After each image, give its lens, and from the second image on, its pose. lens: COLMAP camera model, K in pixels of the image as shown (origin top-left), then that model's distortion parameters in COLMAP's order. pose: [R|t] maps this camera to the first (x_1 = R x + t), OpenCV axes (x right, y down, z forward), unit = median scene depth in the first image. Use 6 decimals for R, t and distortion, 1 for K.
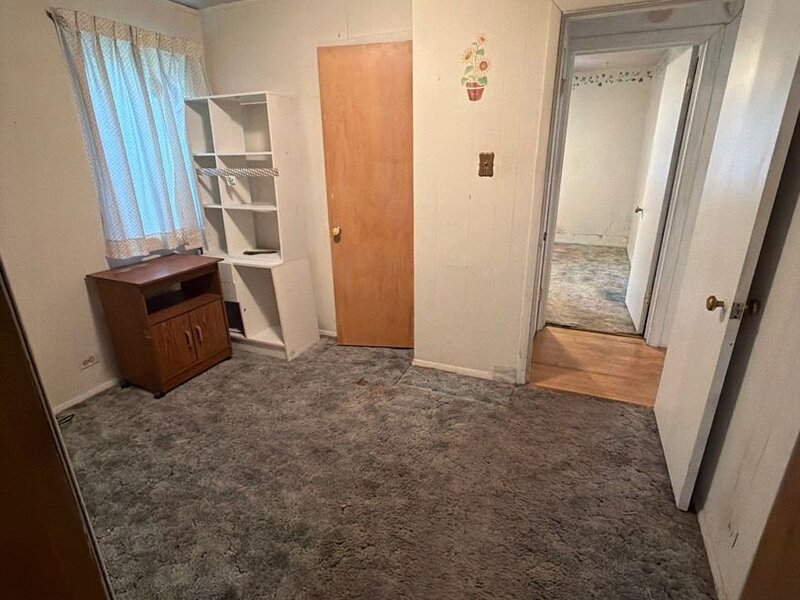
lens RADIAL K [[426.2, 0, 399.4], [0, 426.2, 302.7], [0, 0, 1]] dist [-0.002467, 0.003021]
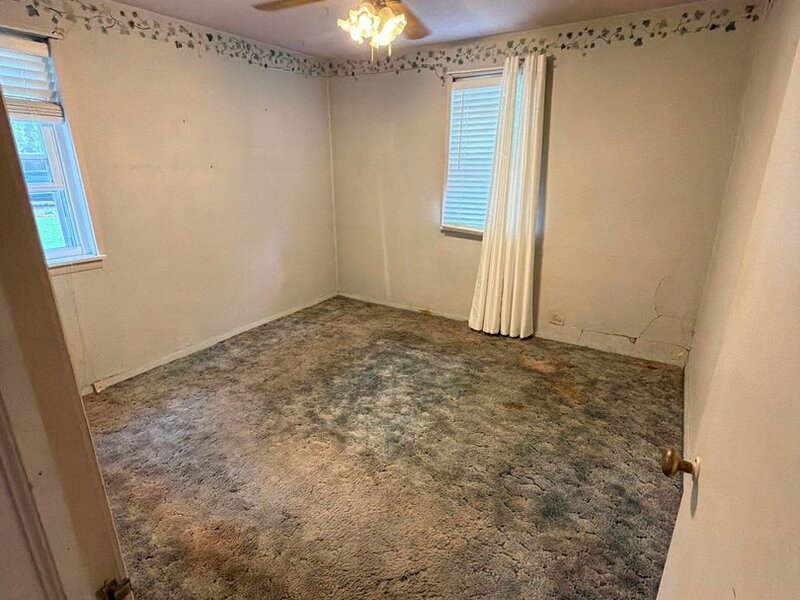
lens RADIAL K [[426.2, 0, 396.7], [0, 426.2, 301.1], [0, 0, 1]] dist [-0.002467, 0.003021]
pose [[0.987389, 0.057940, -0.147331, 0.335880], [-0.062600, 0.997668, -0.027189, -0.216837], [0.145412, 0.036069, 0.988713, 0.571093]]
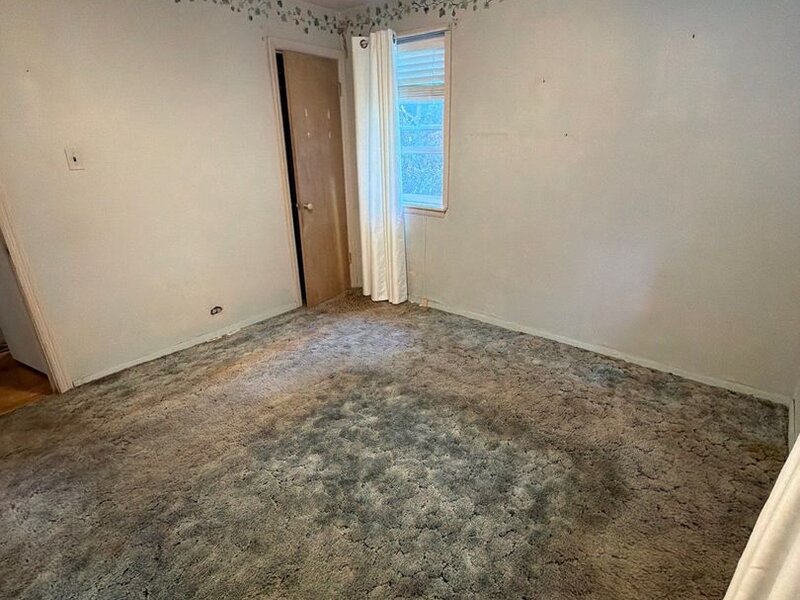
lens RADIAL K [[426.2, 0, 398.5], [0, 426.2, 300.4], [0, 0, 1]] dist [-0.002467, 0.003021]
pose [[-0.274747, 0.366244, -0.889033, 0.555512], [-0.313032, 0.840173, 0.442855, -0.421471], [0.909134, 0.399969, -0.116188, 1.128597]]
